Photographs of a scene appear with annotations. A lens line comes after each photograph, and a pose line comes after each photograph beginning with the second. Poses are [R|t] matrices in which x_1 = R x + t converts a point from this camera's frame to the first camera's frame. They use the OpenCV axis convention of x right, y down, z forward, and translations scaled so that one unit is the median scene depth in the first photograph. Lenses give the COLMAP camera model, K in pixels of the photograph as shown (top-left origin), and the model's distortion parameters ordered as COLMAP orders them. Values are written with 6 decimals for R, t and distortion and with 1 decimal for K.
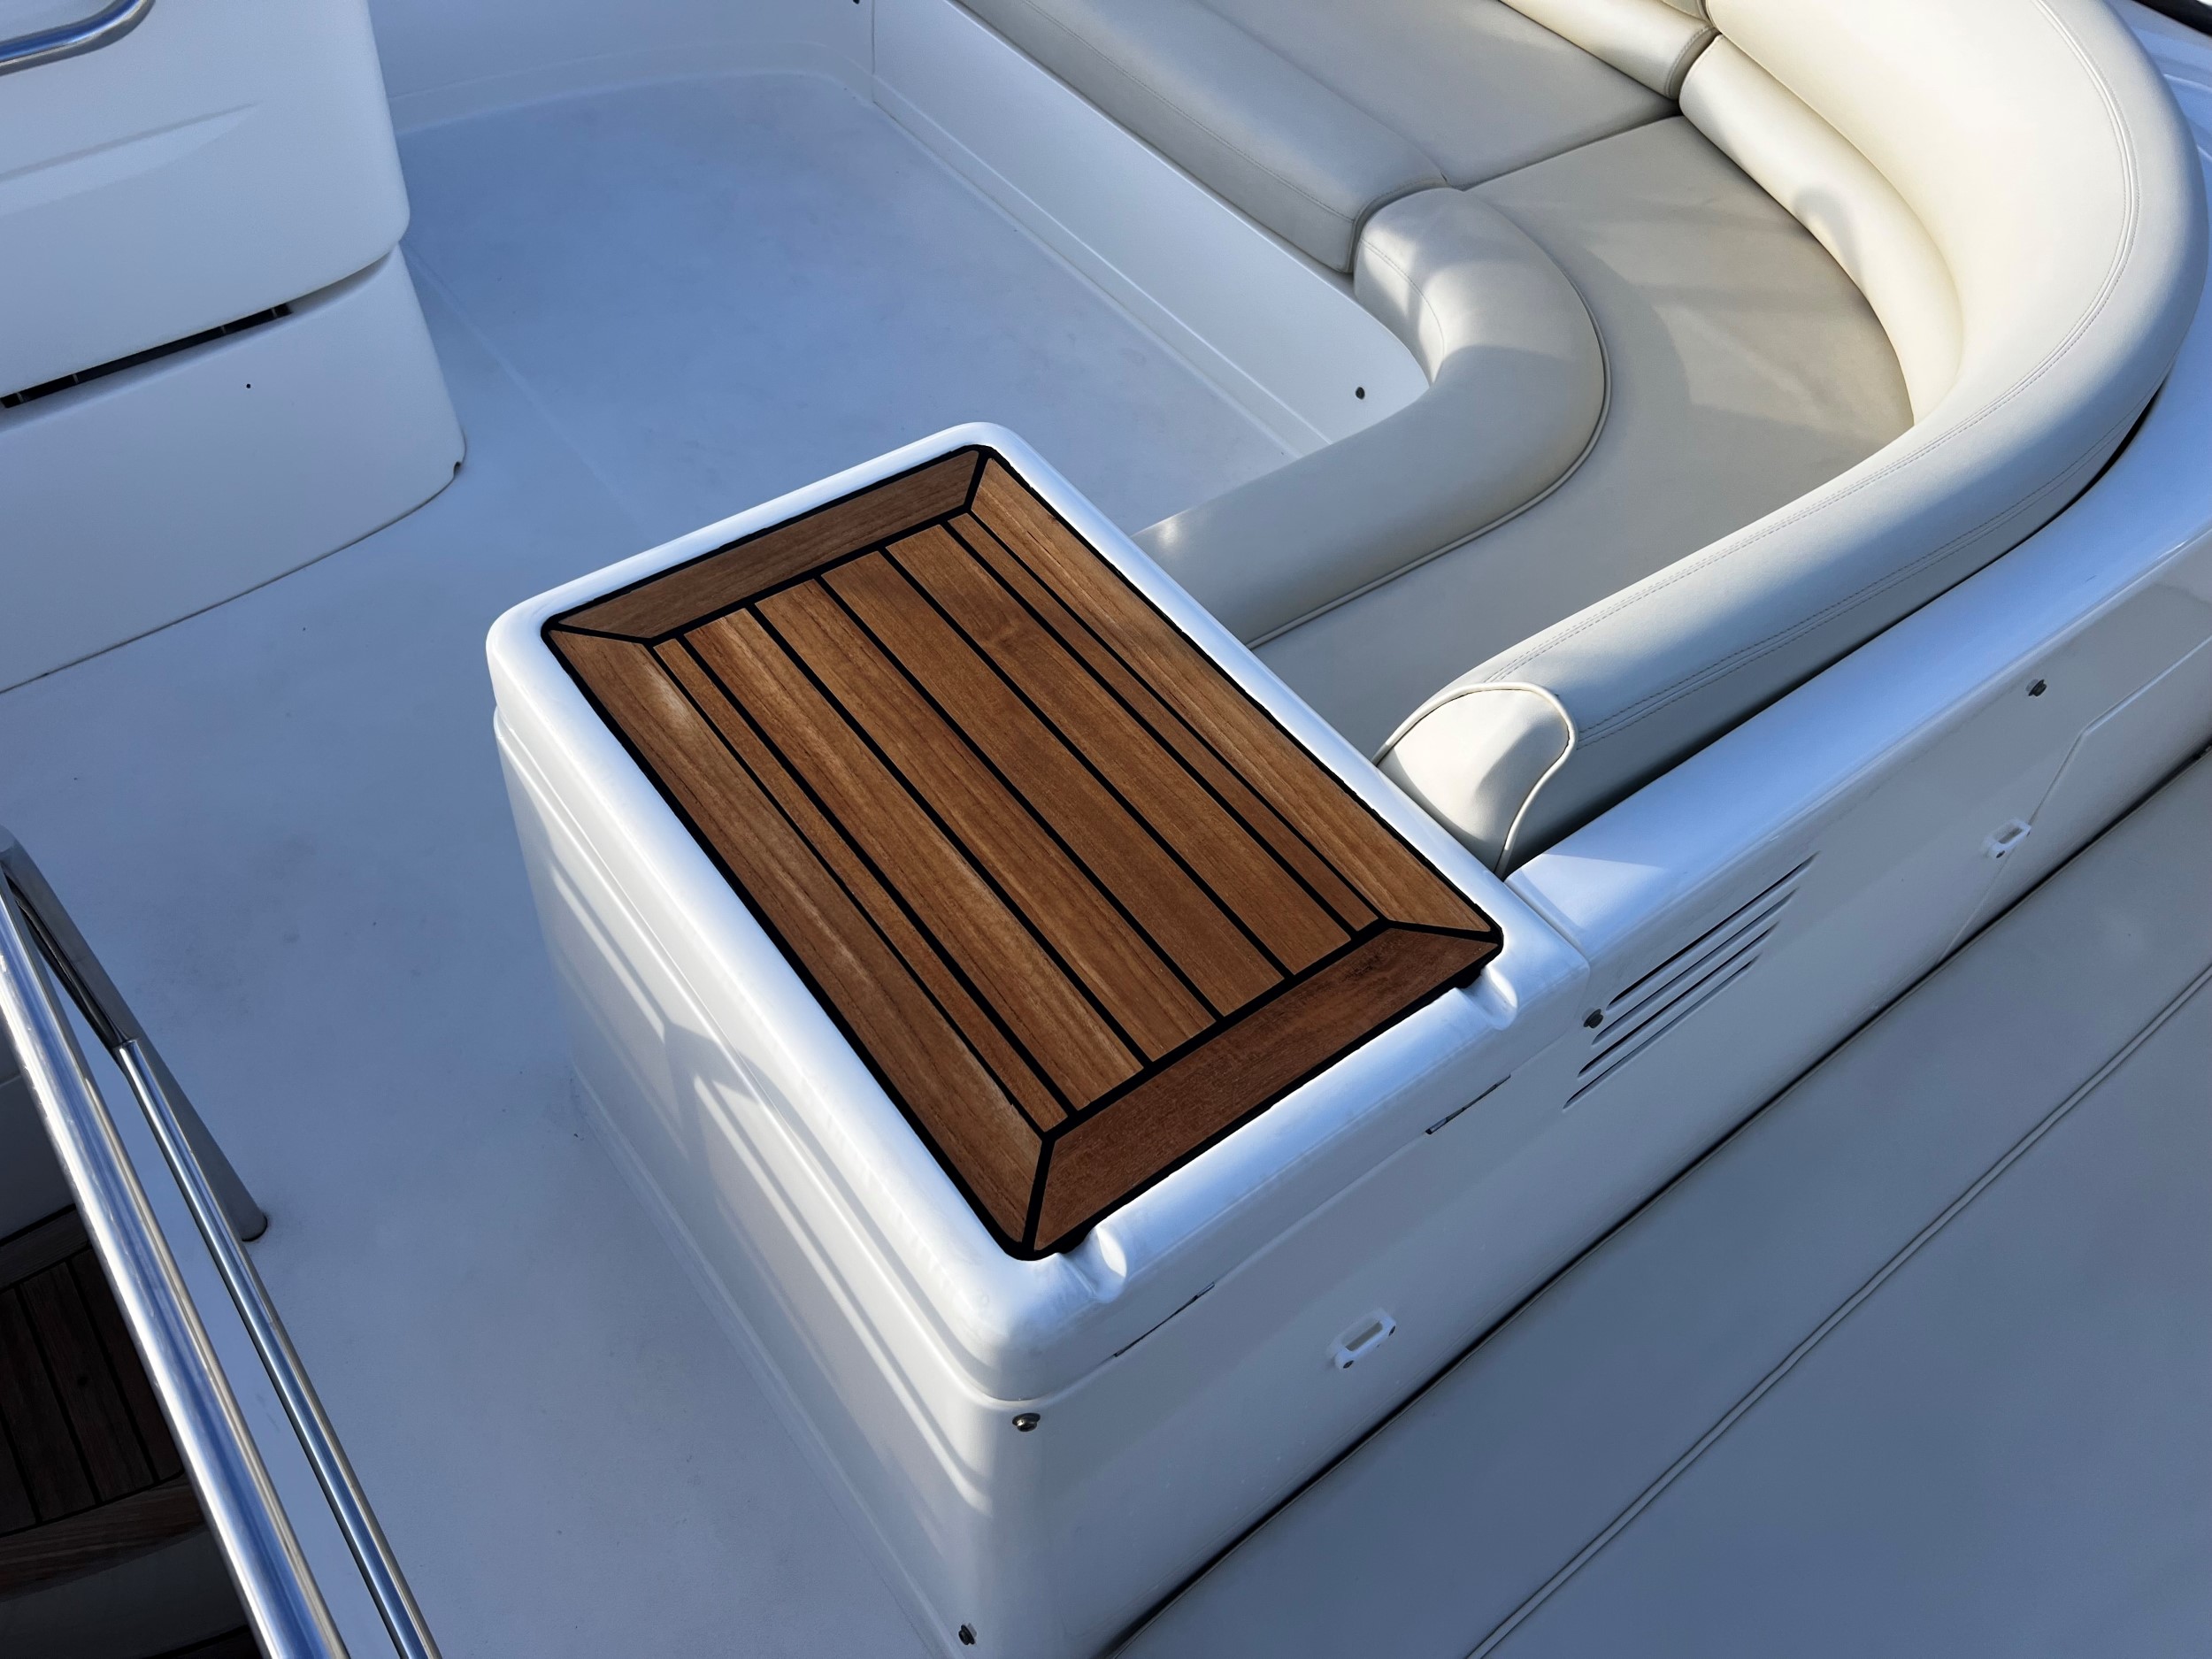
lens RADIAL K [[1669.3, 0, 1102.0], [0, 1669.3, 812.0], [0, 0, 1]] dist [0.059671, -0.068585]
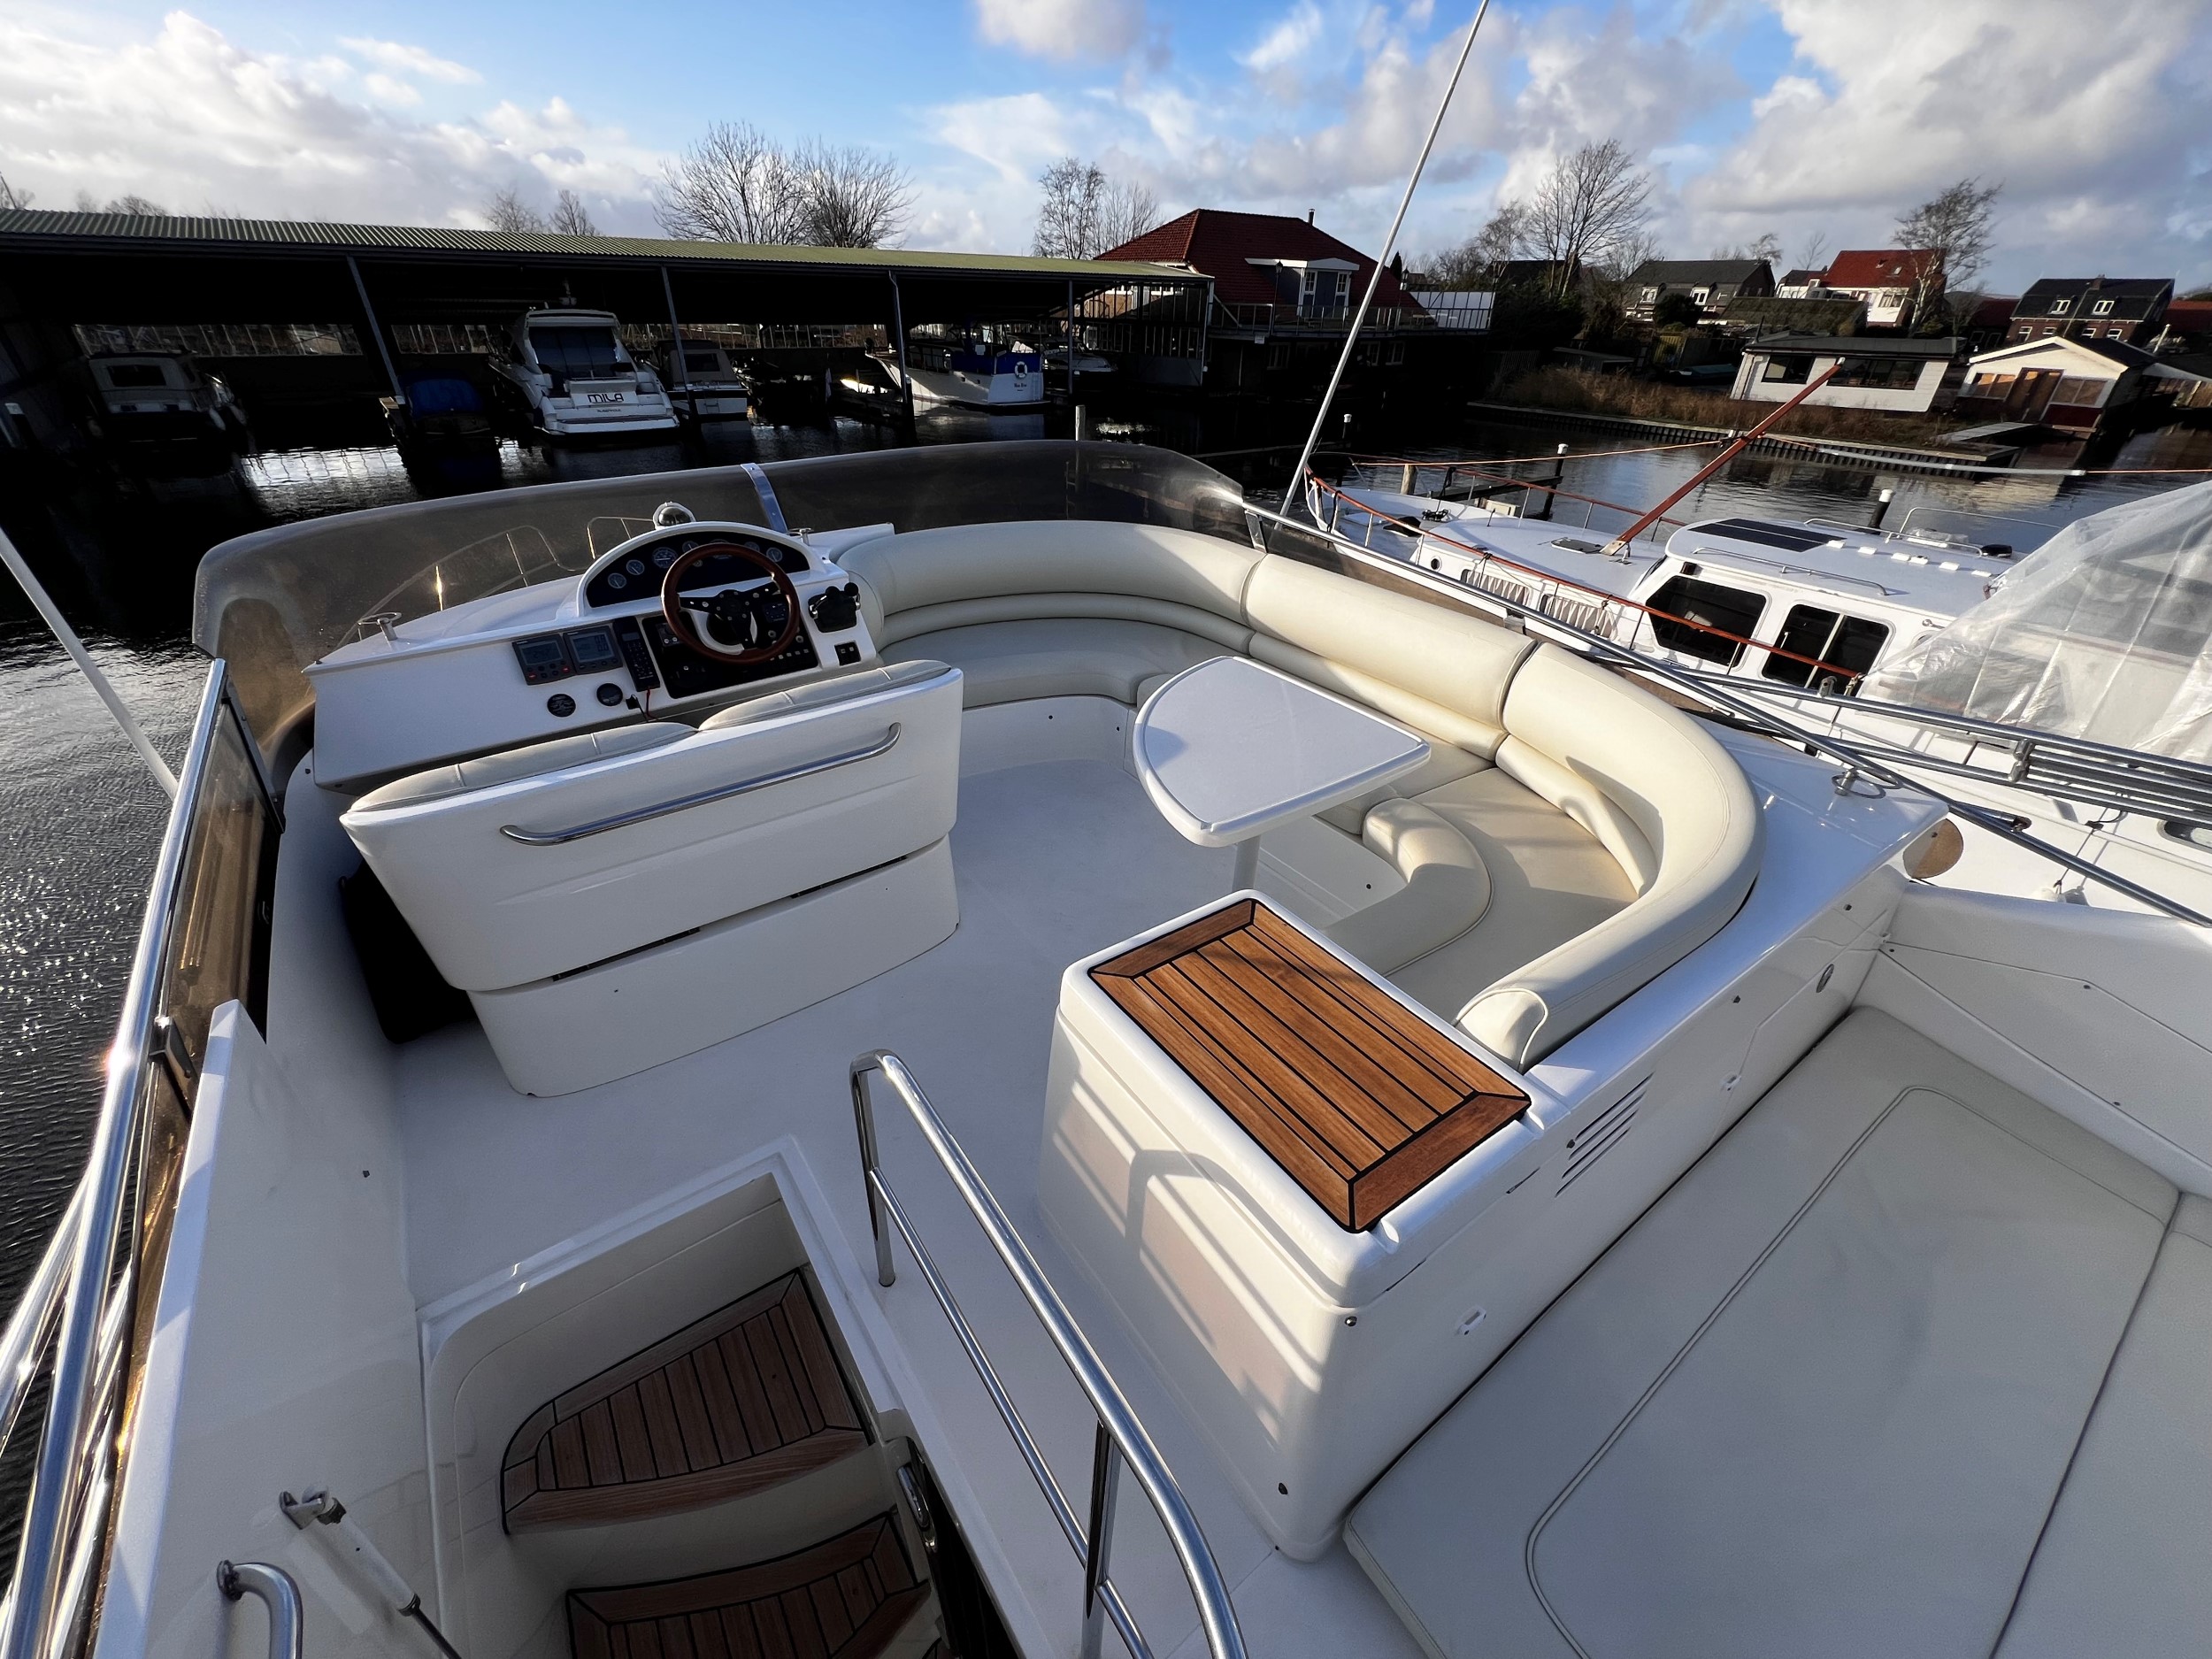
lens RADIAL K [[883.3, 0, 1117.5], [0, 883.3, 832.7], [0, 0, 1]] dist [-0.003244, -0.000129]
pose [[0.998637, -0.015354, -0.049882, -0.236878], [-0.001643, 0.946030, -0.324074, 0.114433], [0.052166, 0.323714, 0.944716, -0.249454]]
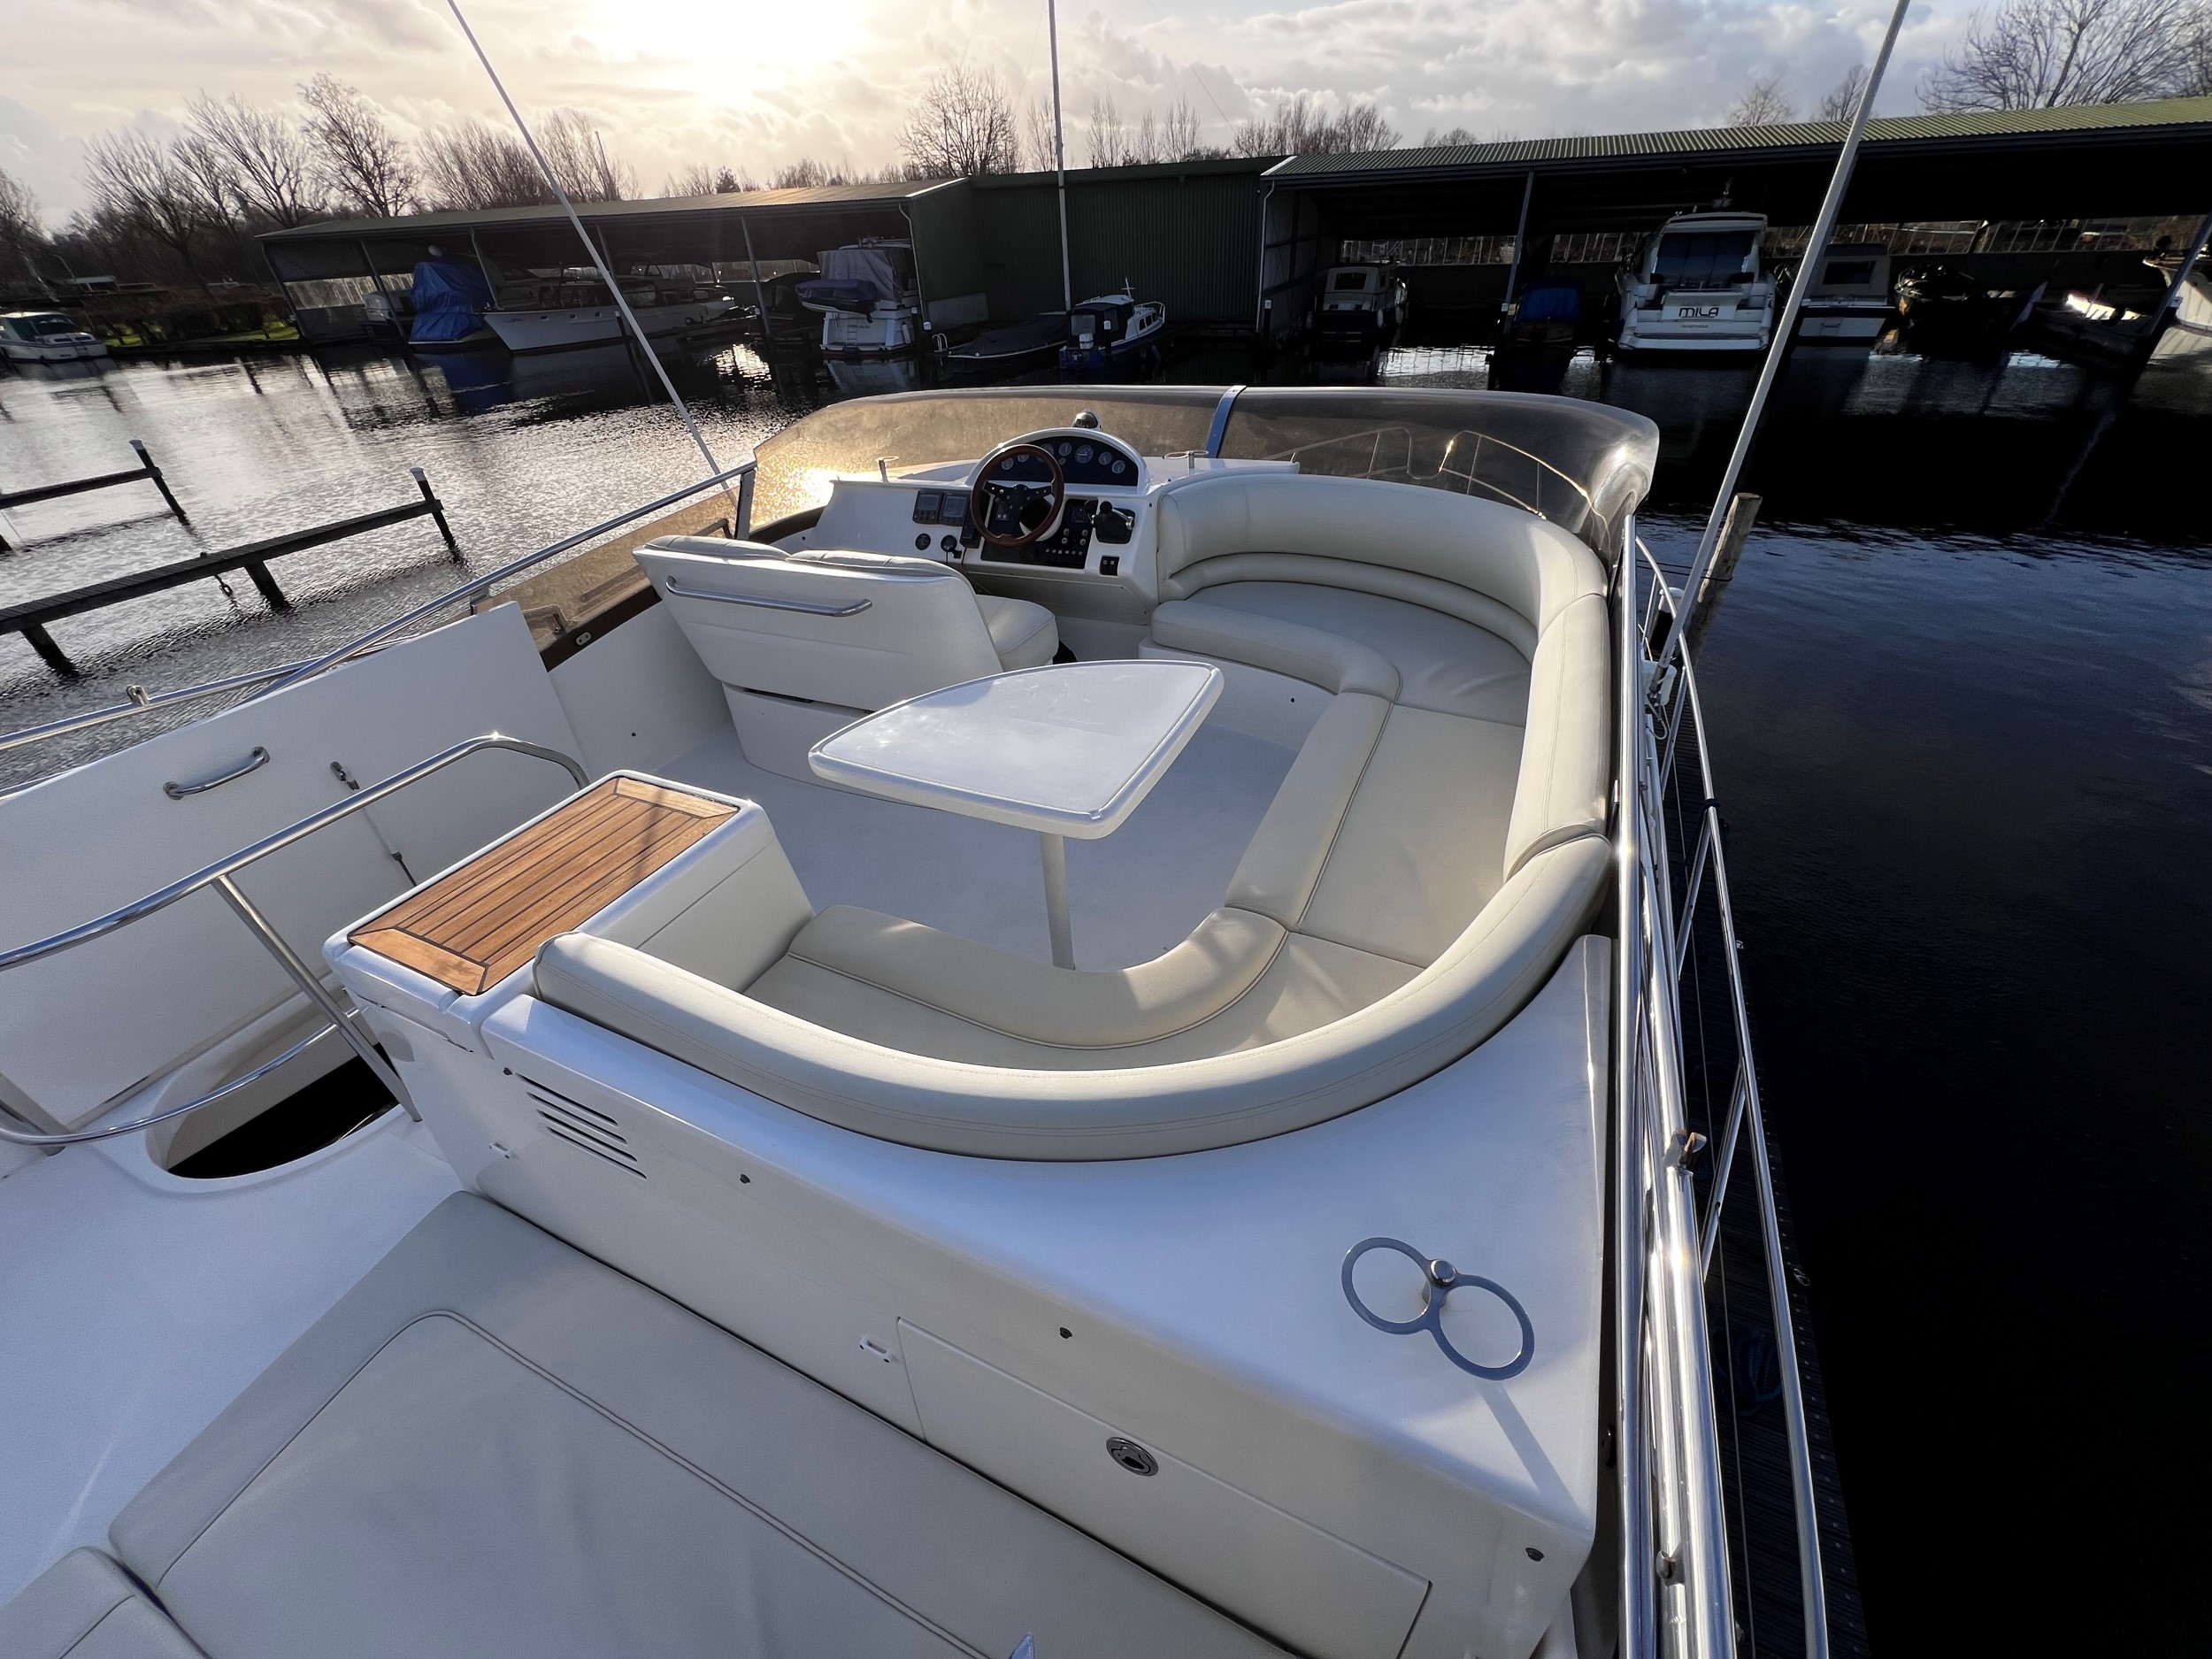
lens RADIAL K [[883.3, 0, 1106.1], [0, 883.3, 842.7], [0, 0, 1]] dist [-0.003244, -0.000129]
pose [[0.458282, 0.451670, -0.765488, 1.510546], [-0.636810, 0.767678, 0.071718, -0.764122], [0.620041, 0.454603, 0.639441, 0.591350]]
